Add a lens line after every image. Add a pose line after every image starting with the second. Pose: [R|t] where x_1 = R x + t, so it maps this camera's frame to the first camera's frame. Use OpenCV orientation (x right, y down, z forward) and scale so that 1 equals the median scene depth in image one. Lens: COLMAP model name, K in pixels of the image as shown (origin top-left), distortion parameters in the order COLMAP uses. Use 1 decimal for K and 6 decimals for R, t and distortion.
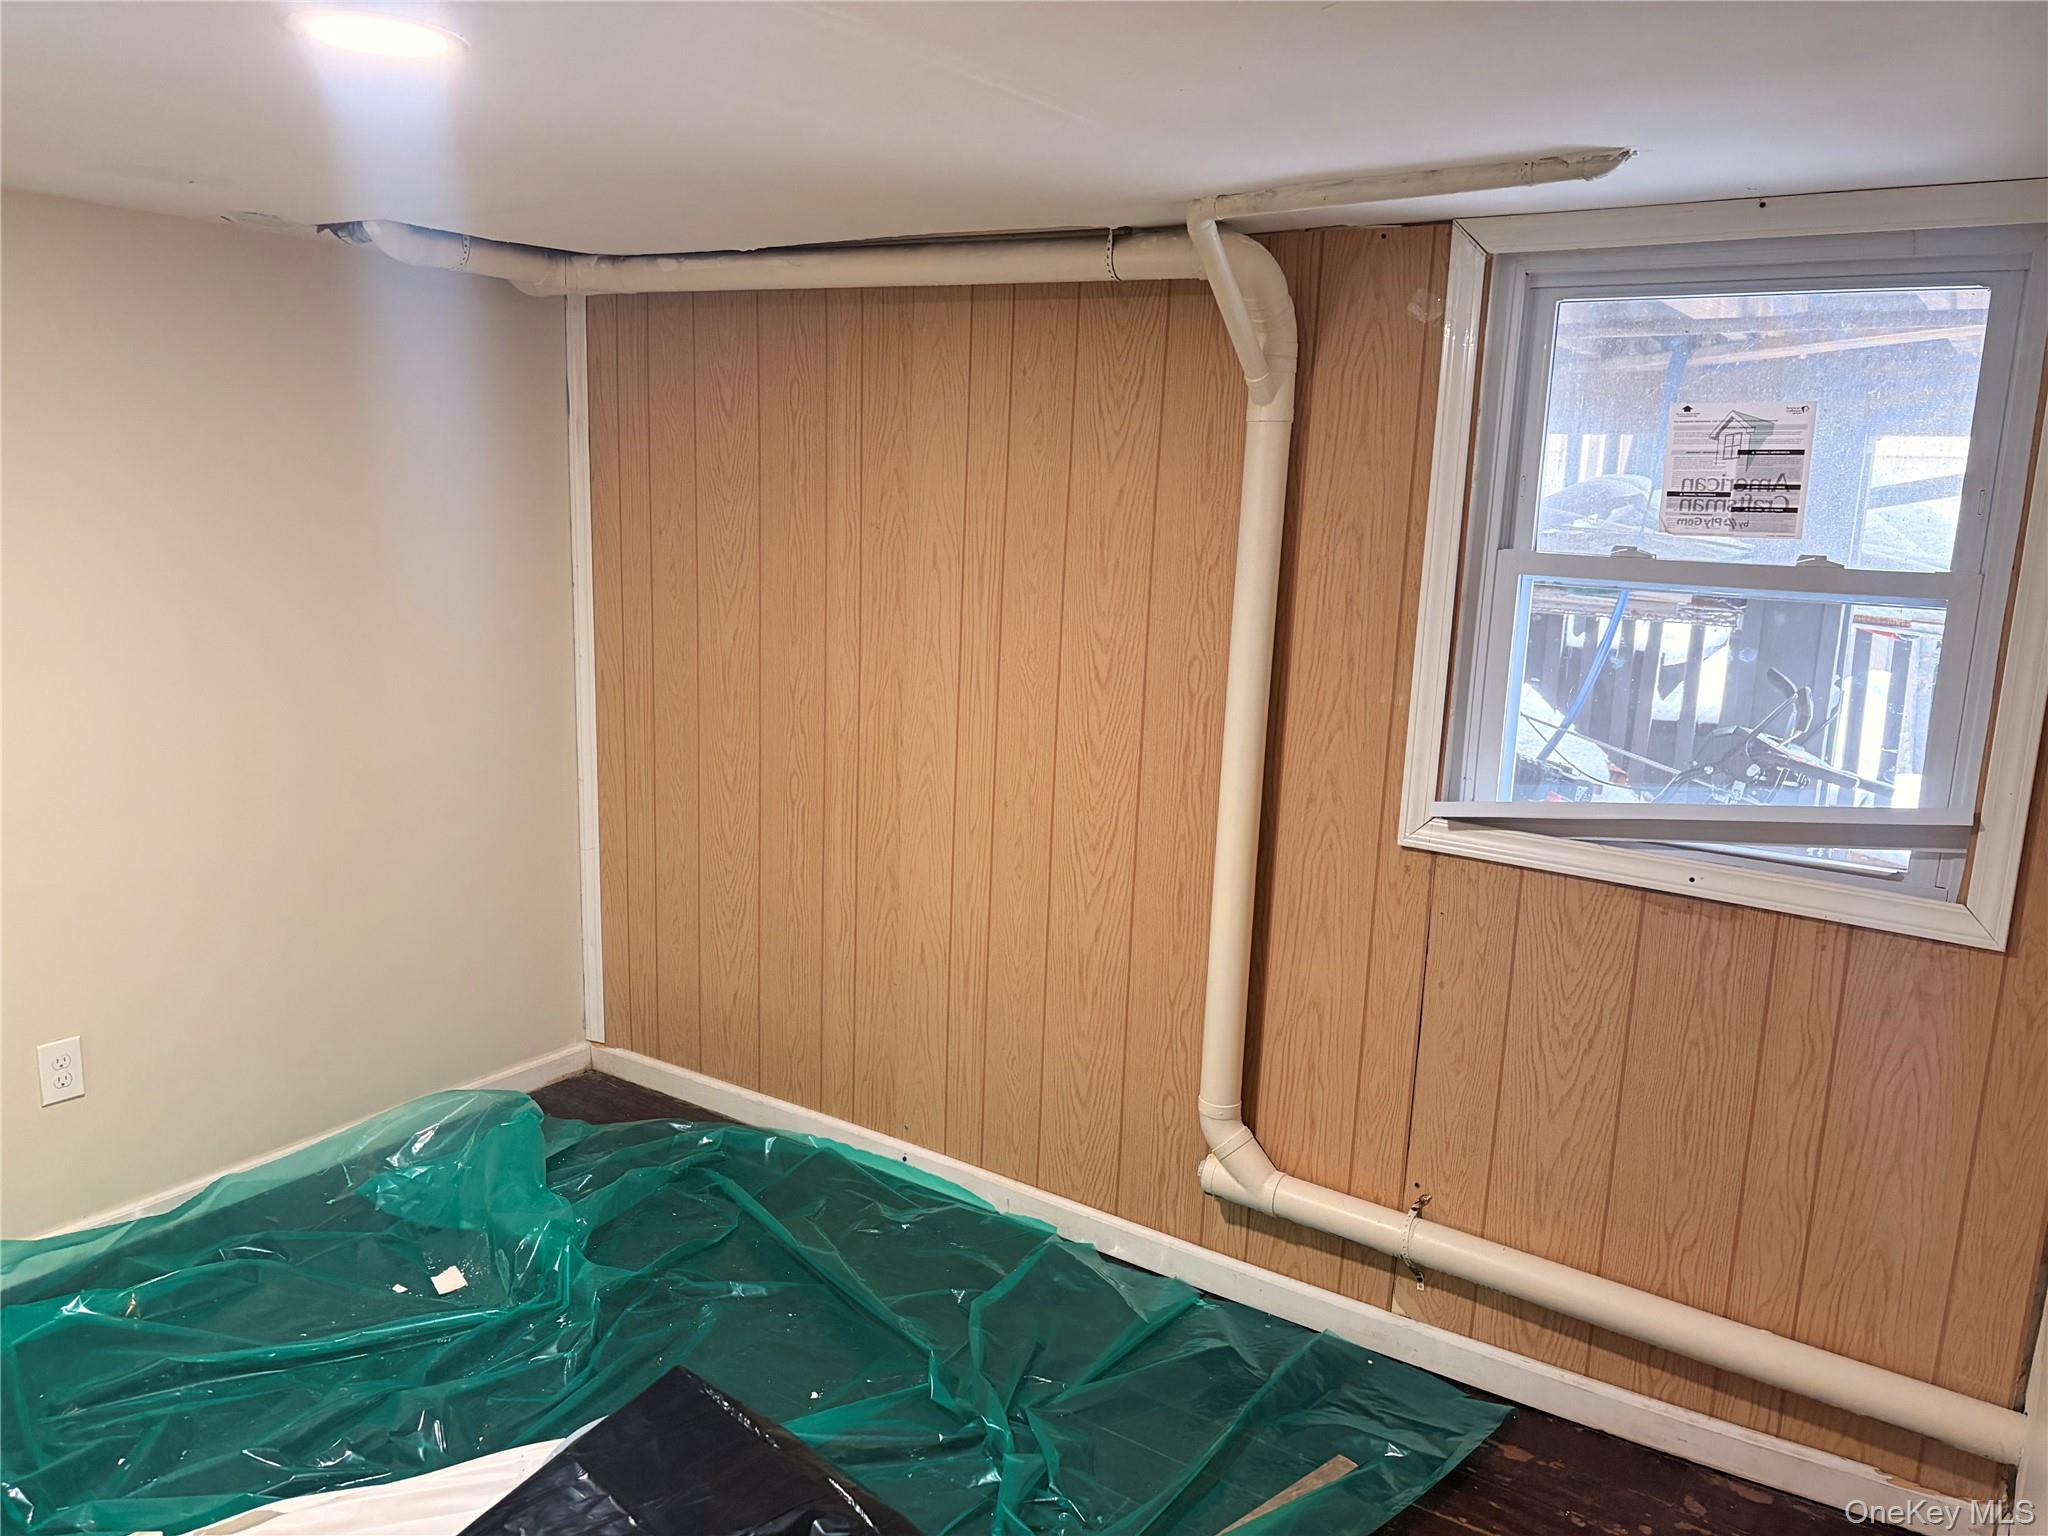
lens RADIAL K [[1575.6, 0, 1024.0], [0, 1575.6, 768.0], [0, 0, 1]] dist [0.068983, -0.147016]
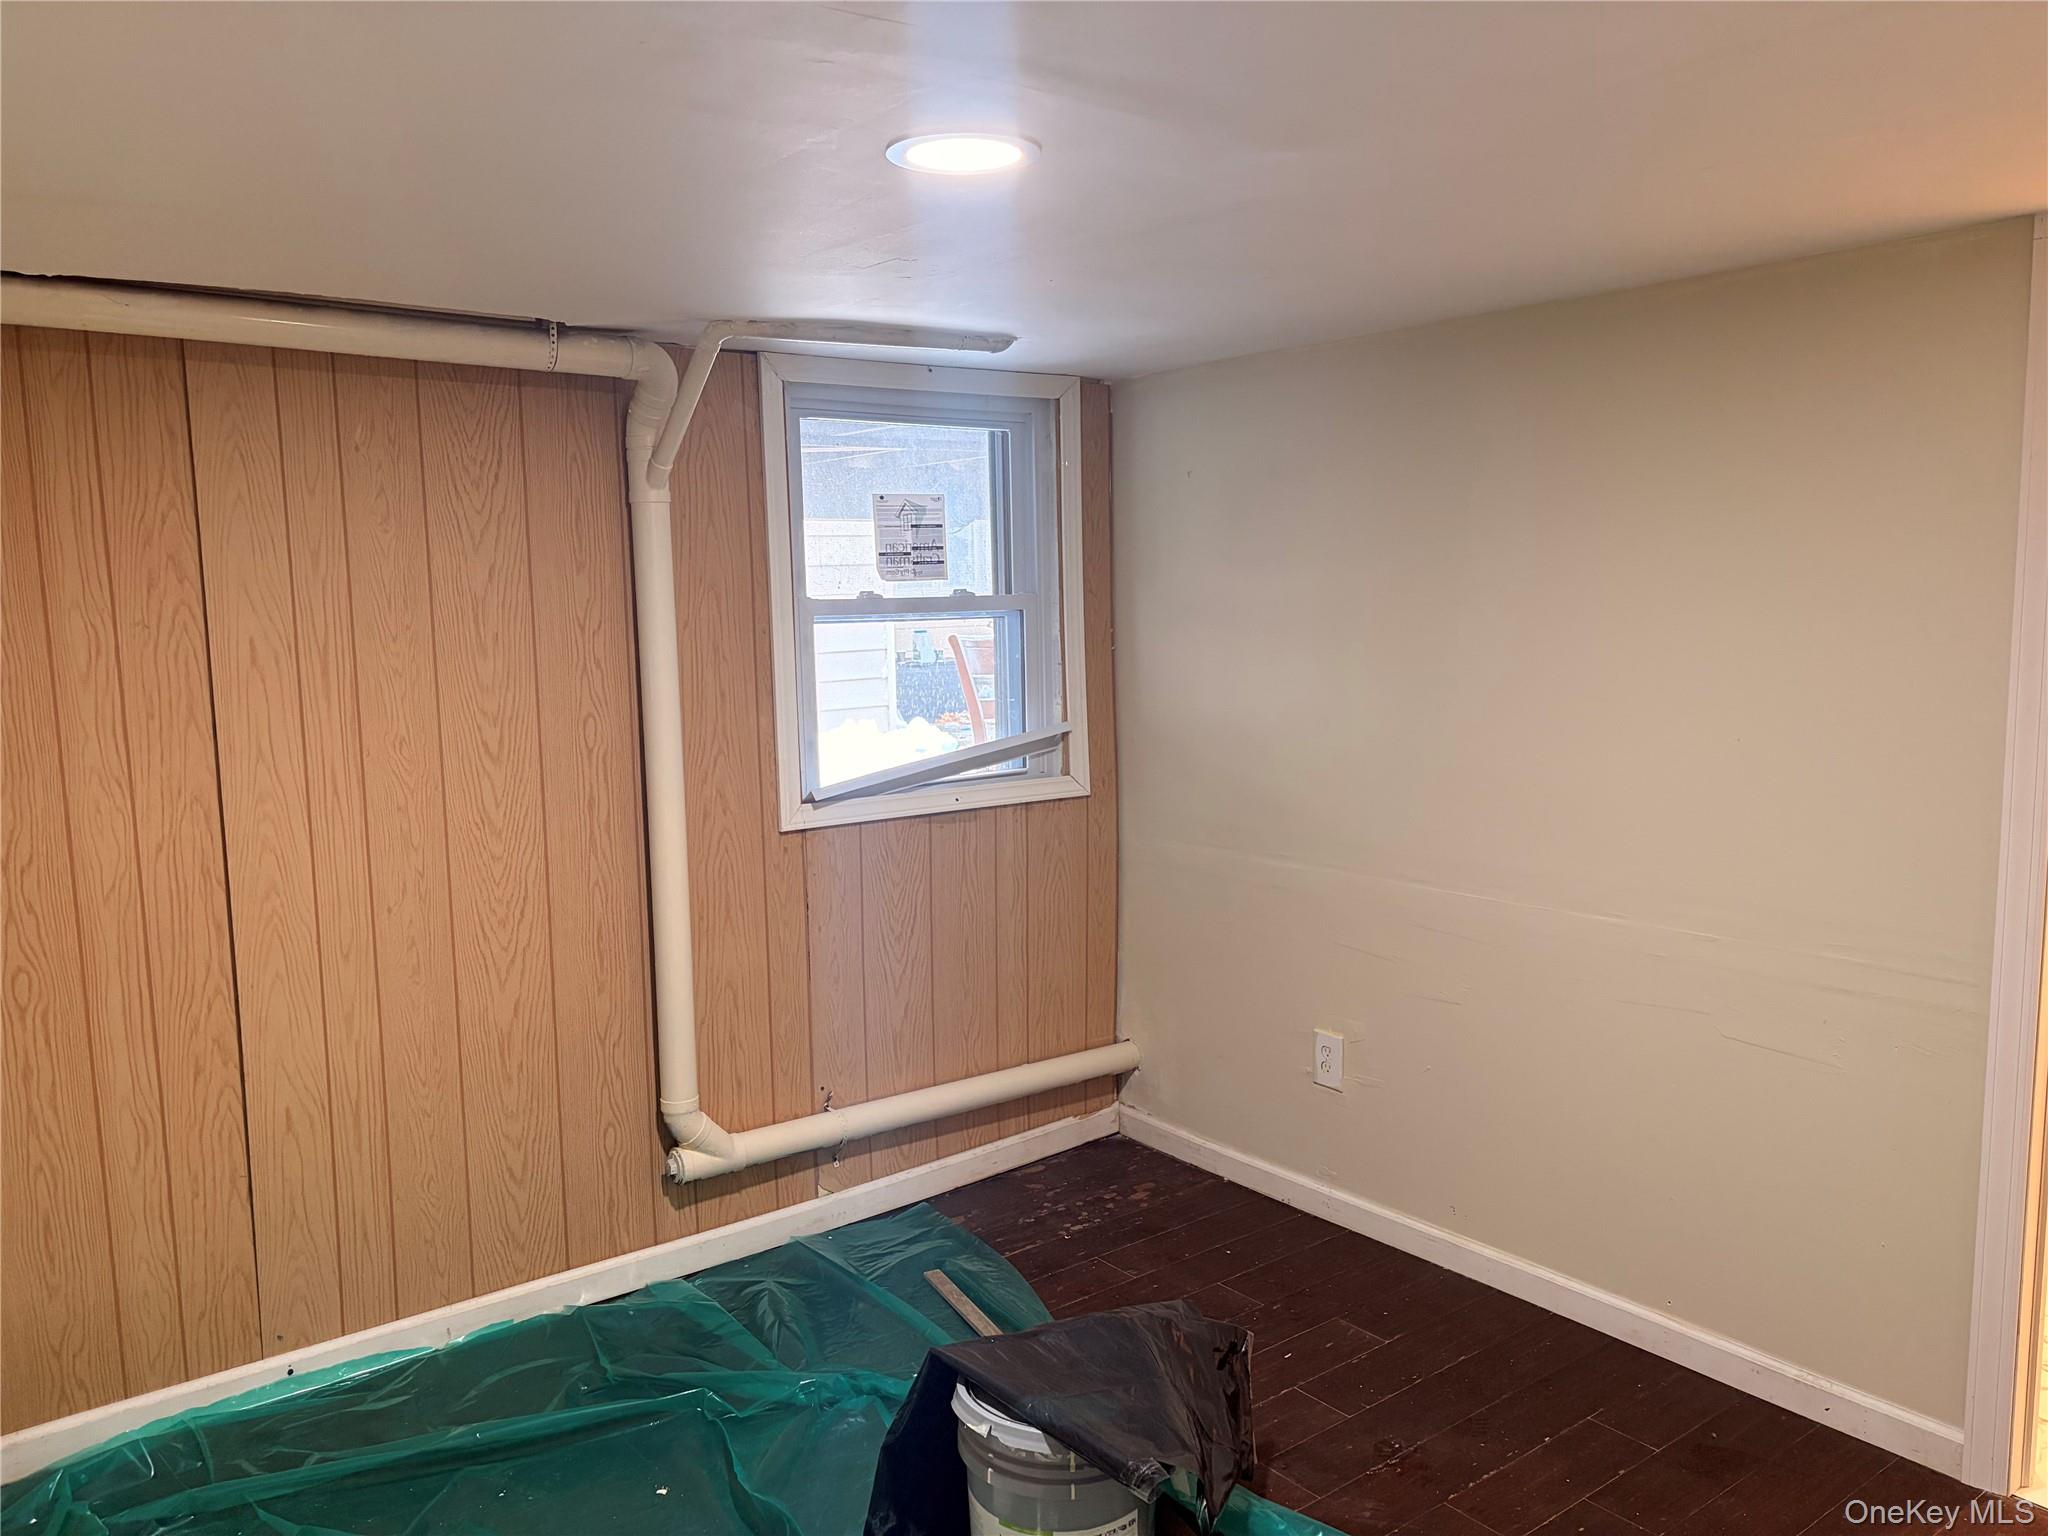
lens RADIAL K [[1538.9, 0, 1027.0], [0, 1538.9, 776.1], [0, 0, 1]] dist [-0.027999, -0.002637]
pose [[0.275791, -0.153850, 0.948825, -0.820969], [0.205922, 0.973647, 0.098021, -0.071217], [-0.938901, 0.168351, 0.300204, 0.404549]]
